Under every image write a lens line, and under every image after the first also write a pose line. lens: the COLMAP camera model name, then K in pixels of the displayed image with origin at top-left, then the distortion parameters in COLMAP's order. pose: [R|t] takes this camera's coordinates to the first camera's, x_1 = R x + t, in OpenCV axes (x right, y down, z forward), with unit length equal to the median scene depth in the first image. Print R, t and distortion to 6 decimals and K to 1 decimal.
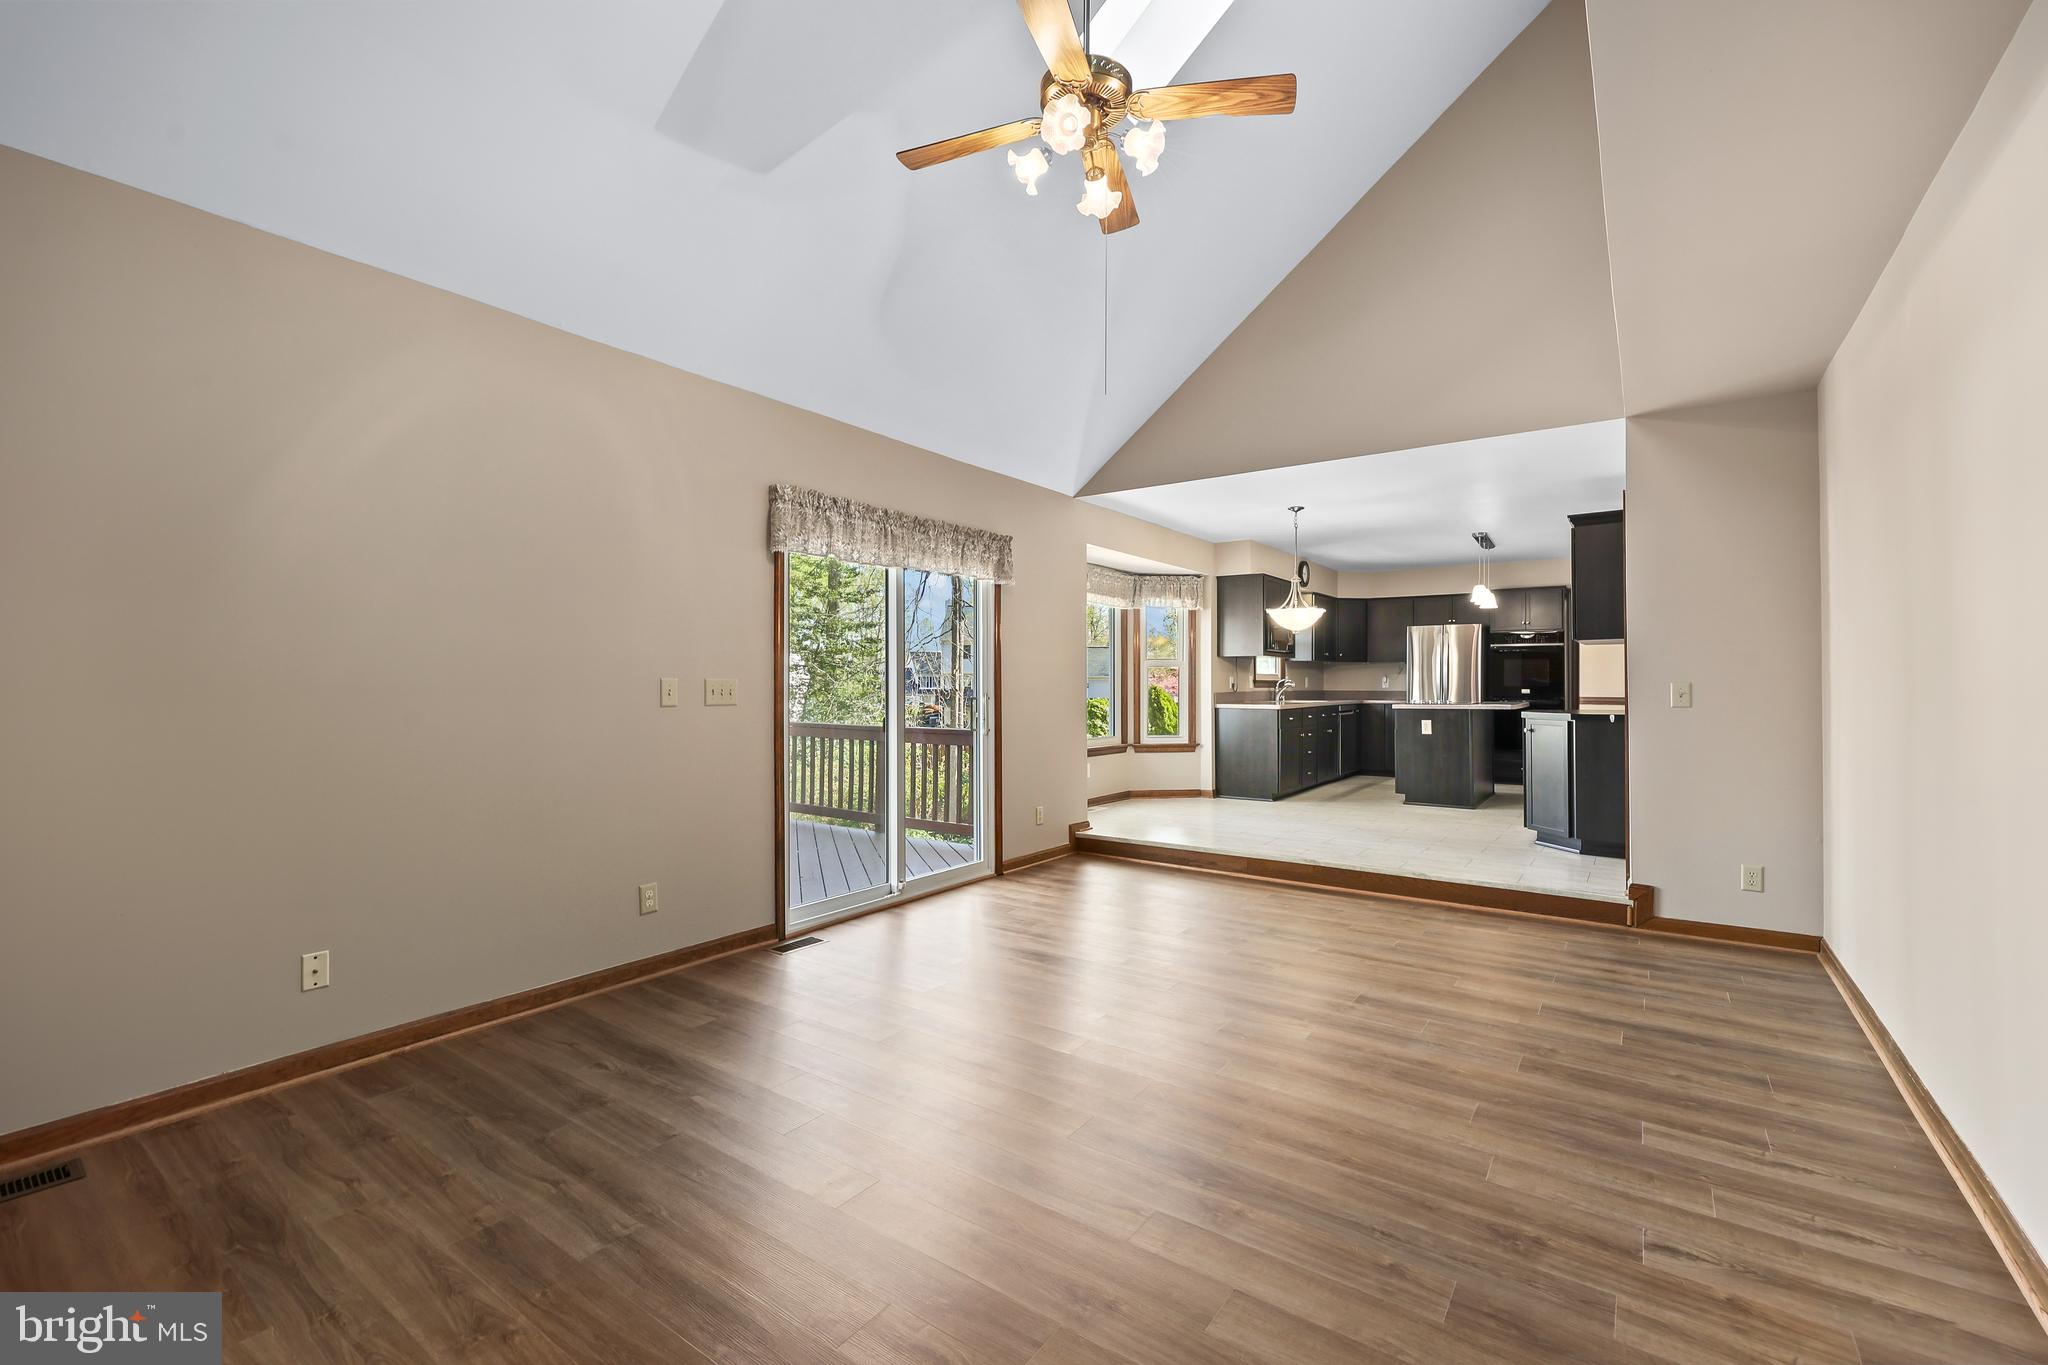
lens RADIAL K [[859.2, 0, 1042.5], [0, 859.2, 688.8], [0, 0, 1]] dist [0.000450, 0.000065]
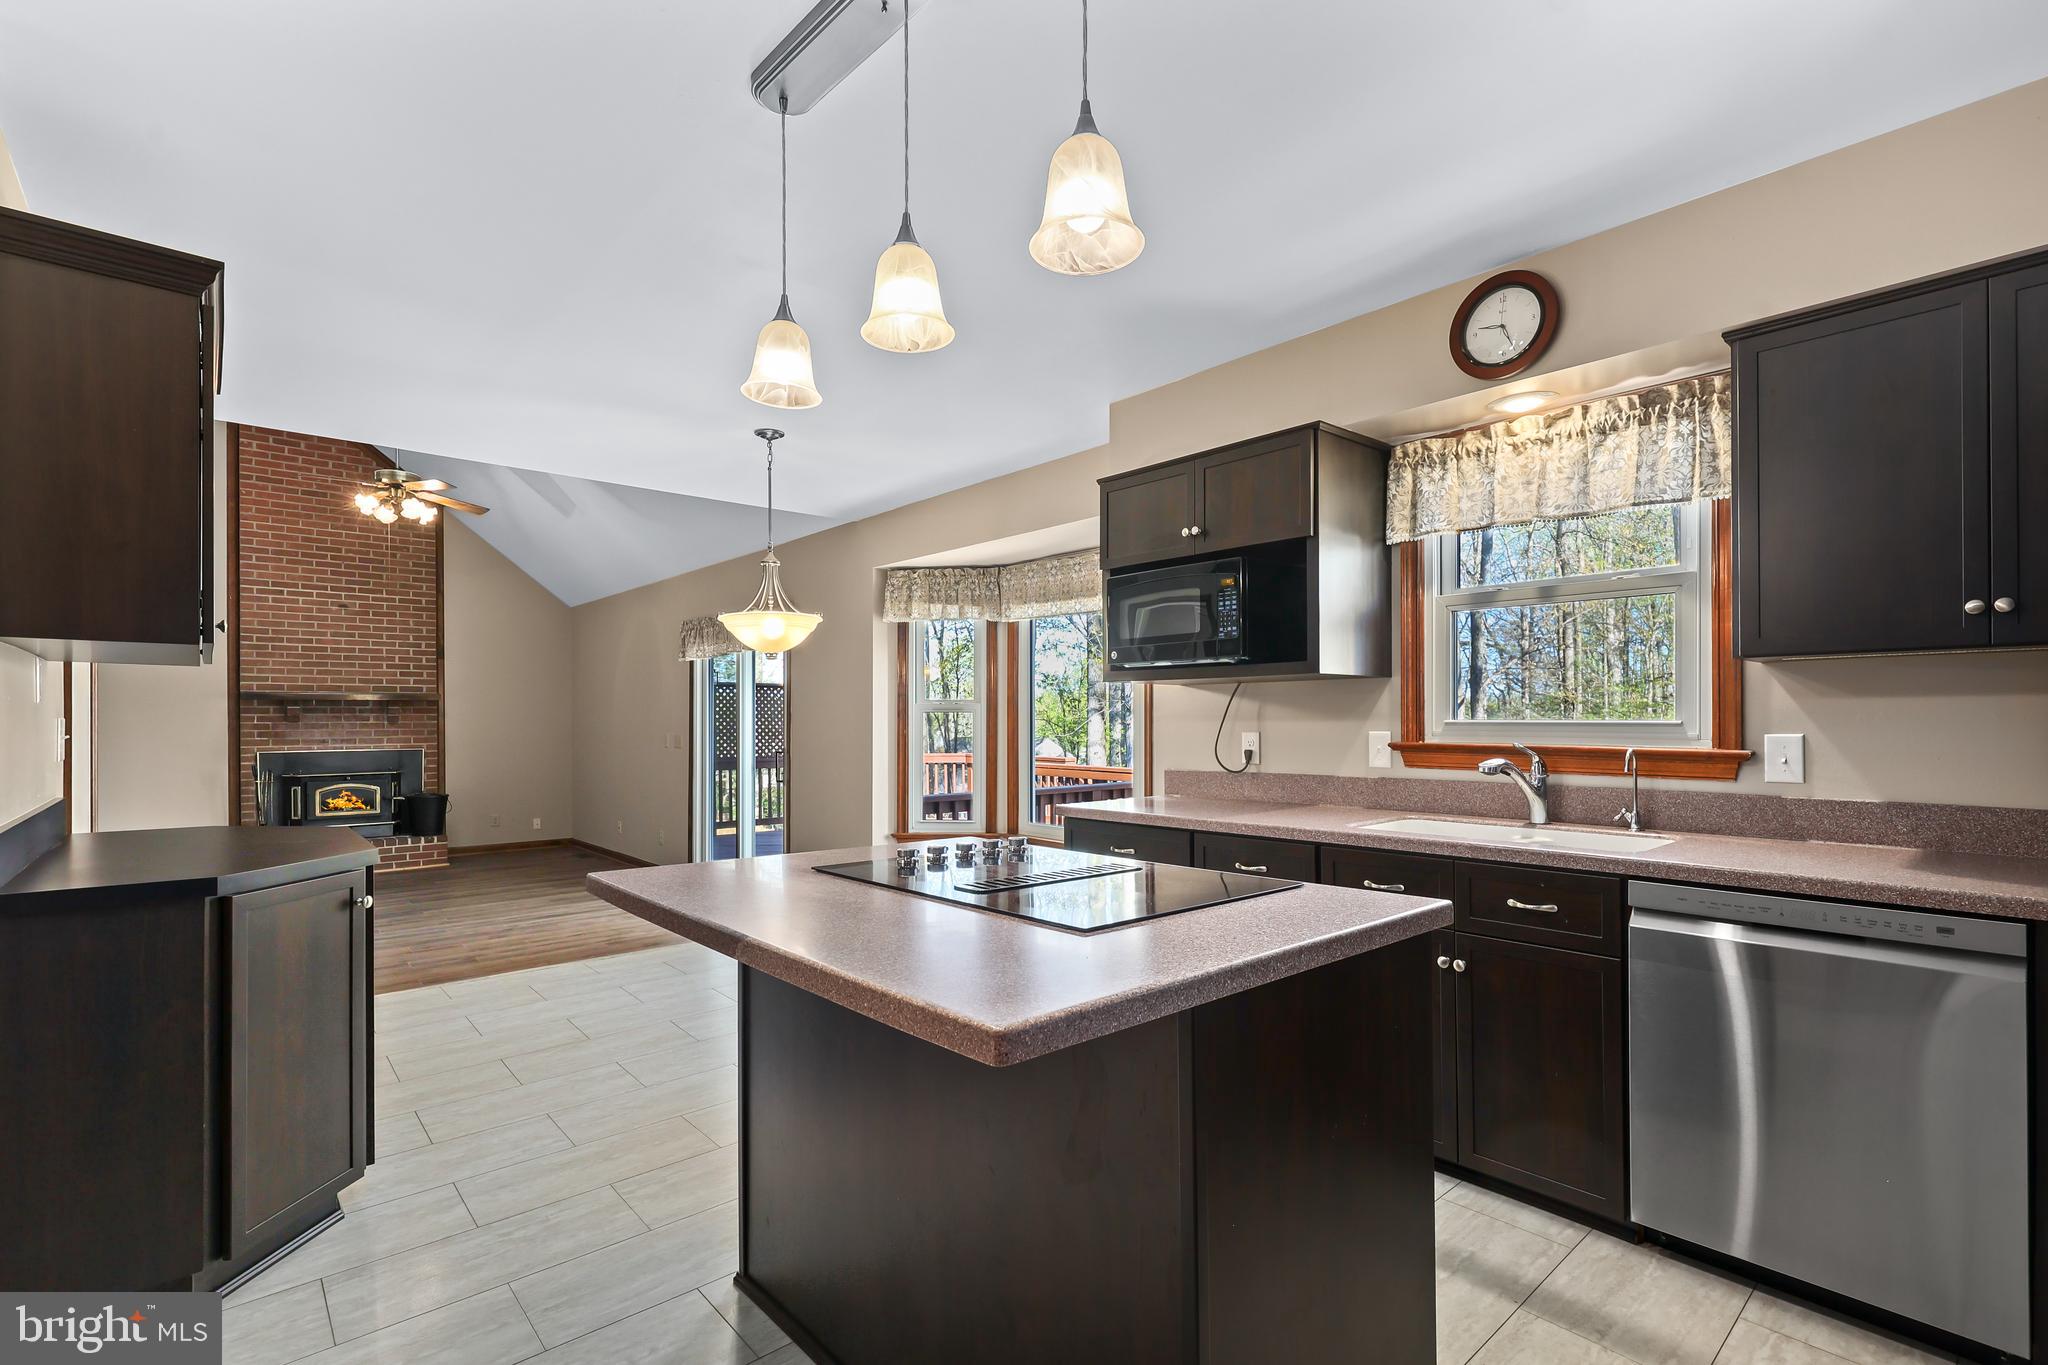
lens RADIAL K [[931.7, 0, 1031.7], [0, 931.7, 726.6], [0, 0, 1]] dist [0.001948, 0.000164]
pose [[-0.227797, 0.005813, -0.973691, 0.680614], [-0.001959, 0.999977, 0.006428, -0.020185], [0.973707, 0.003371, -0.227780, 1.046224]]
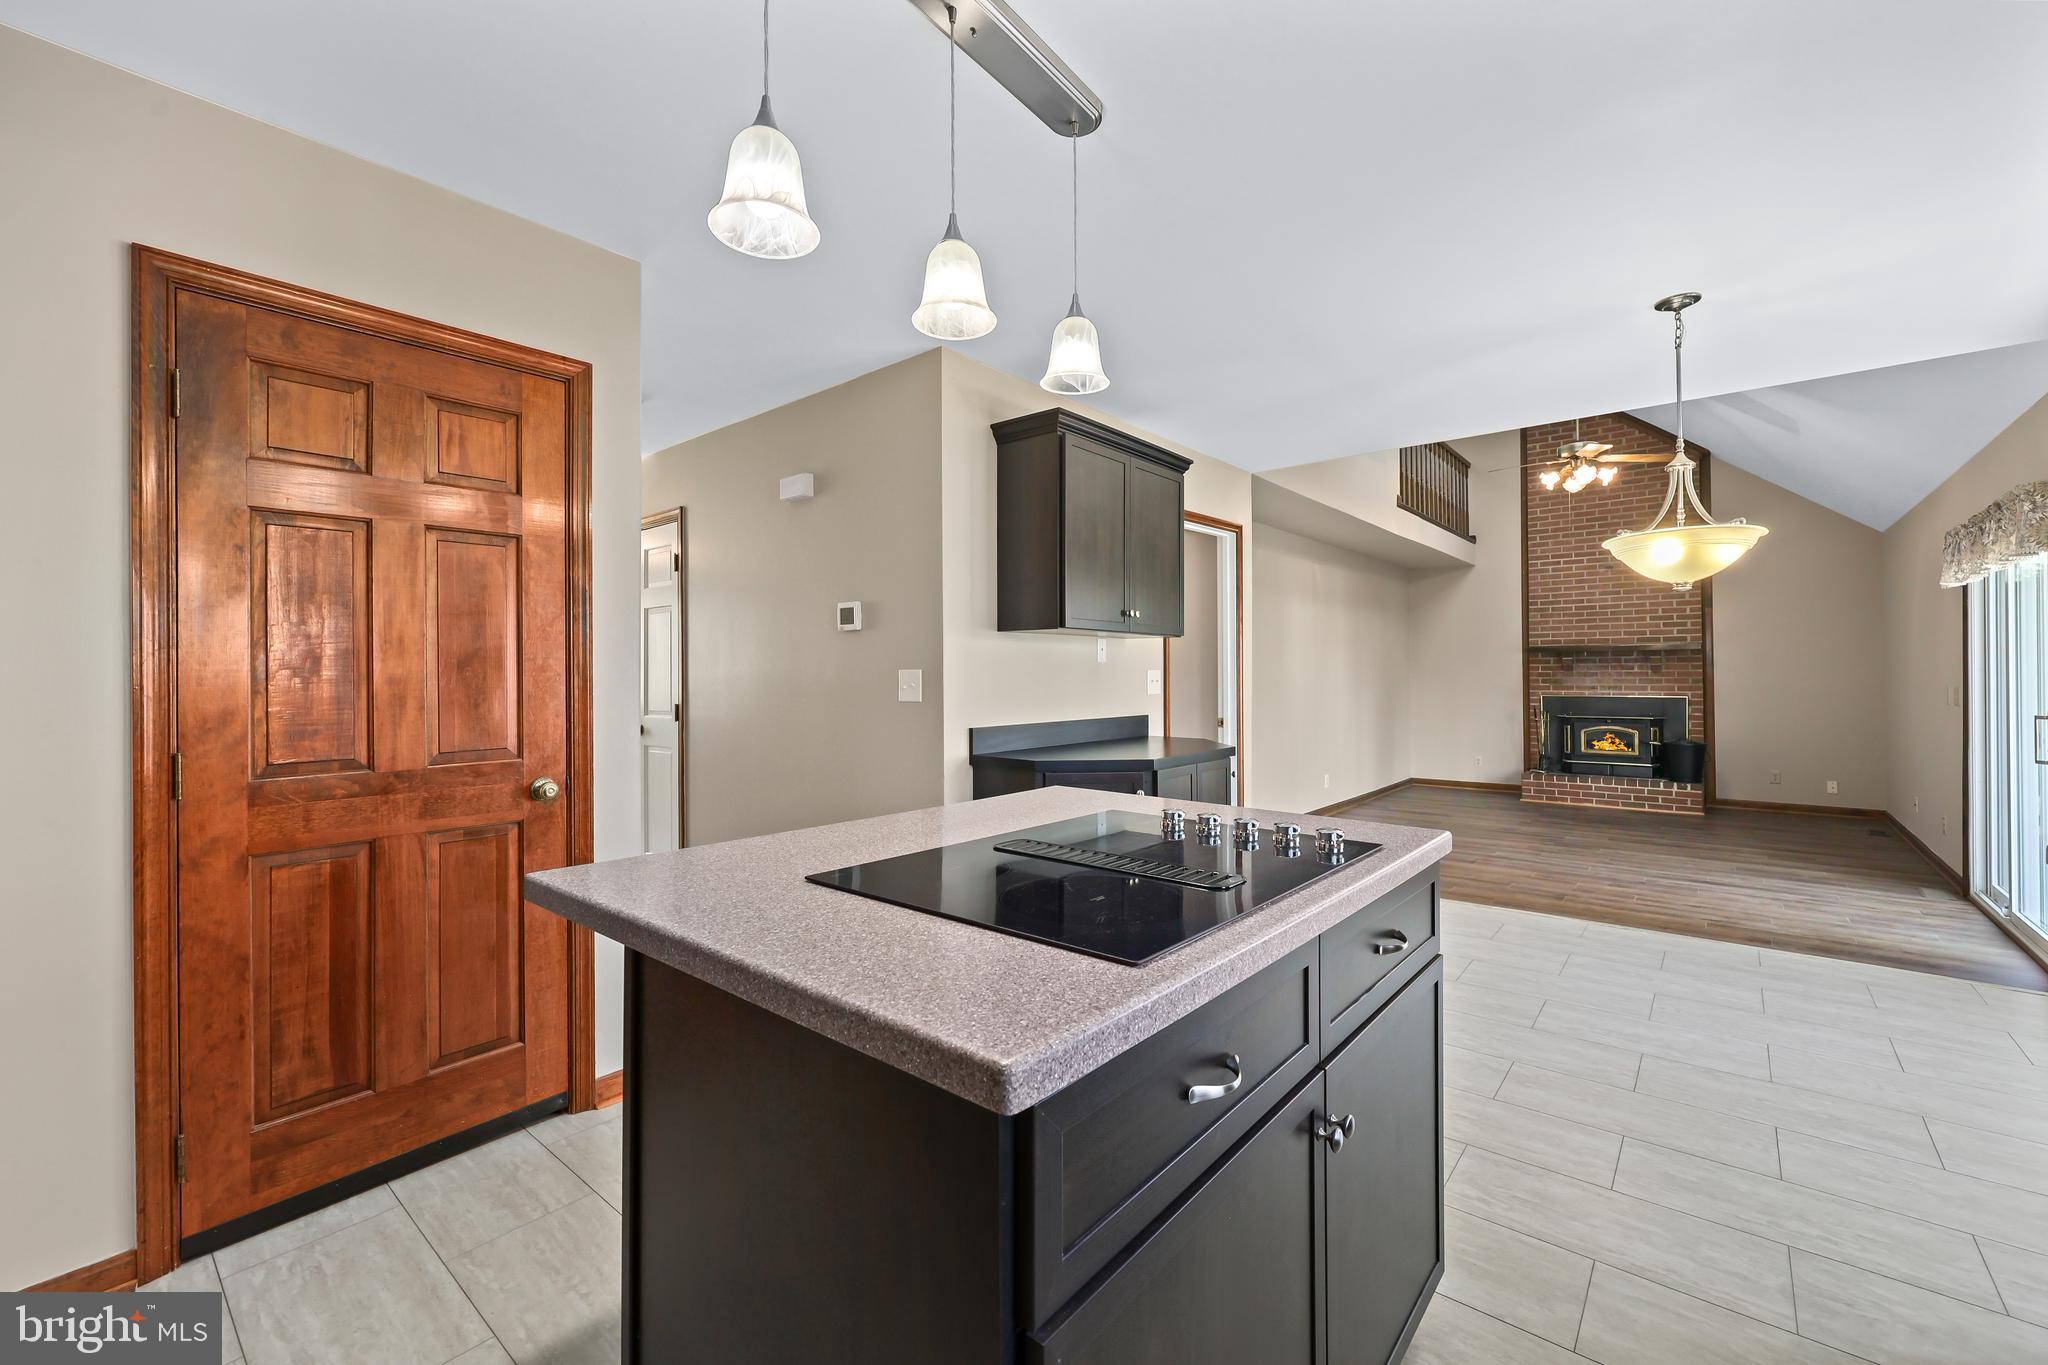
lens RADIAL K [[830.9, 0, 1027.9], [0, 830.9, 670.0], [0, 0, 1]] dist [0.002249, 0.000277]
pose [[-0.996388, 0.004686, 0.084788, 0.473458], [0.004677, 0.999989, -0.000313, -0.021198], [-0.084789, 0.000085, -0.996399, 1.161302]]
